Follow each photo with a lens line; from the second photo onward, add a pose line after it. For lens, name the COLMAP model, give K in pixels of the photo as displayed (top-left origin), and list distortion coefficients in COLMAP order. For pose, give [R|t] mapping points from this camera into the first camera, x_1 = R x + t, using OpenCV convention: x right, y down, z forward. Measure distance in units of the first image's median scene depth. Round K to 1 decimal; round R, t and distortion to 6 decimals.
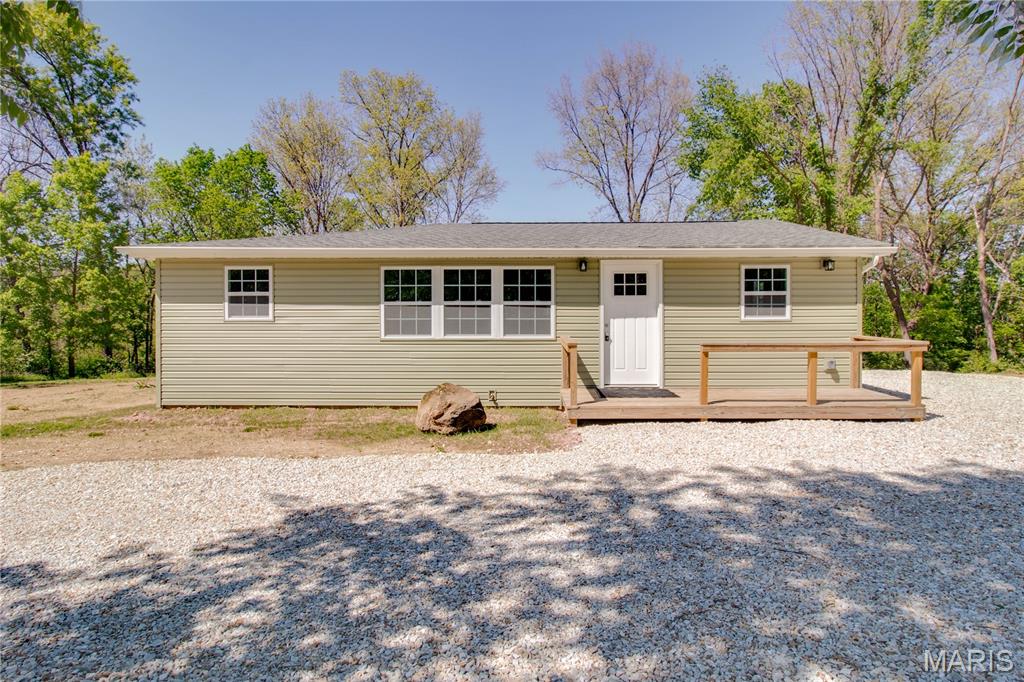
lens RADIAL K [[575.8, 0, 513.7], [0, 575.8, 323.4], [0, 0, 1]] dist [-0.001819, -0.002219]
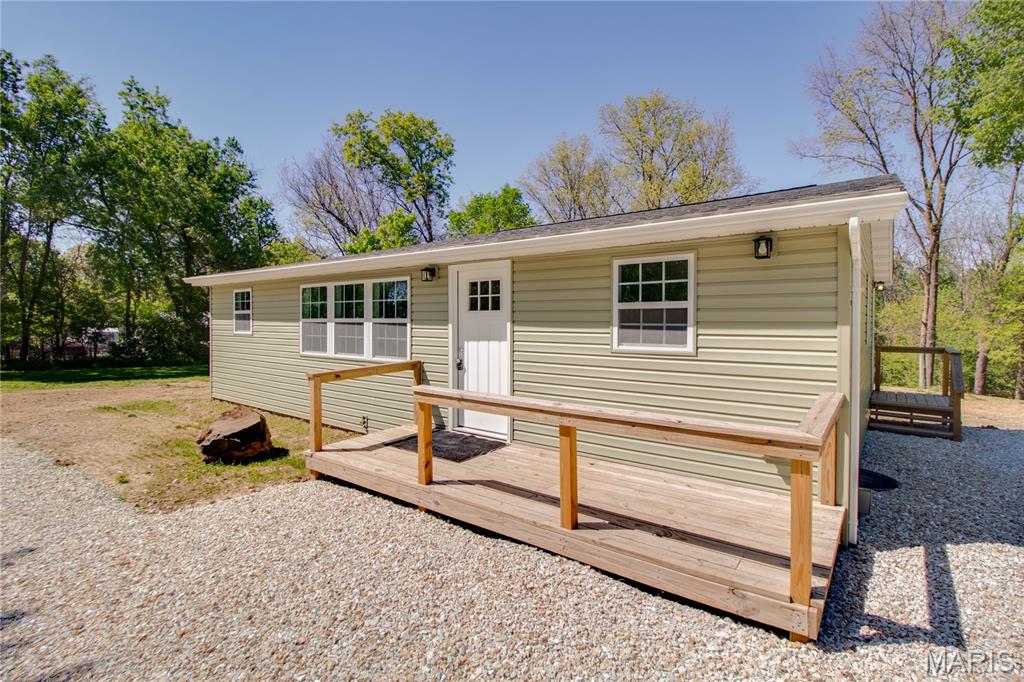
lens RADIAL K [[478.2, 0, 512.5], [0, 478.2, 329.8], [0, 0, 1]] dist [-0.012497, -0.000778]
pose [[0.817104, 0.014578, -0.576306, 0.587251], [-0.014535, 0.999883, 0.004686, -0.027422], [0.576307, 0.004547, 0.817220, 0.517957]]
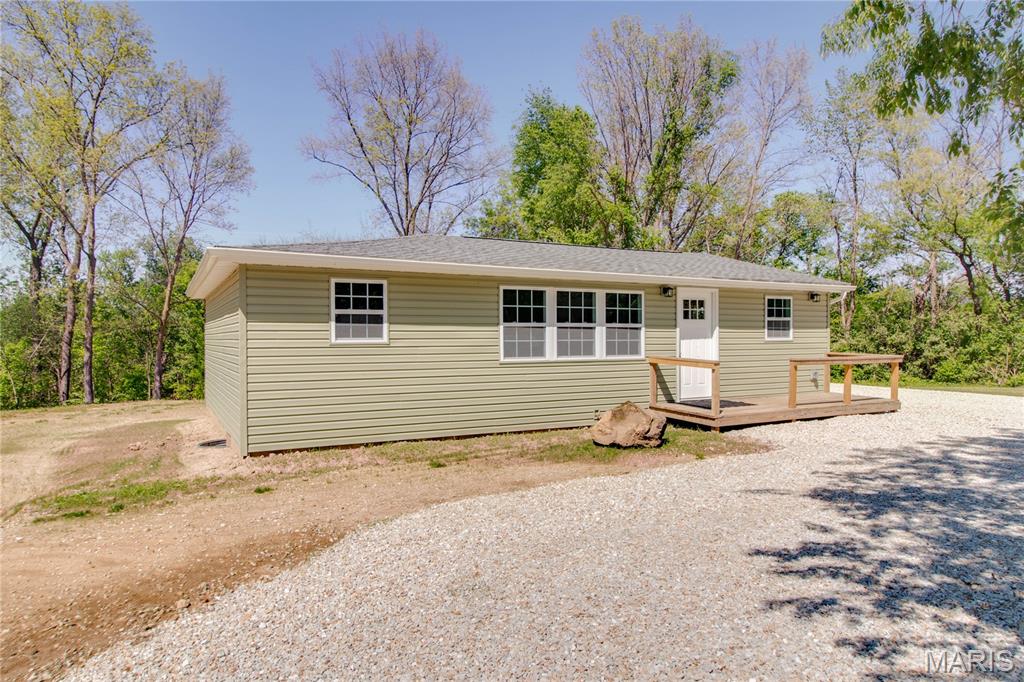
lens RADIAL K [[687.1, 0, 512.0], [0, 687.1, 341.0], [0, 0, 1]] dist [0.005548, 0.003376]
pose [[0.861582, -0.004090, 0.507601, -0.791284], [0.007299, 0.999964, -0.004332, -0.002575], [-0.507565, 0.007438, 0.861581, 0.017668]]
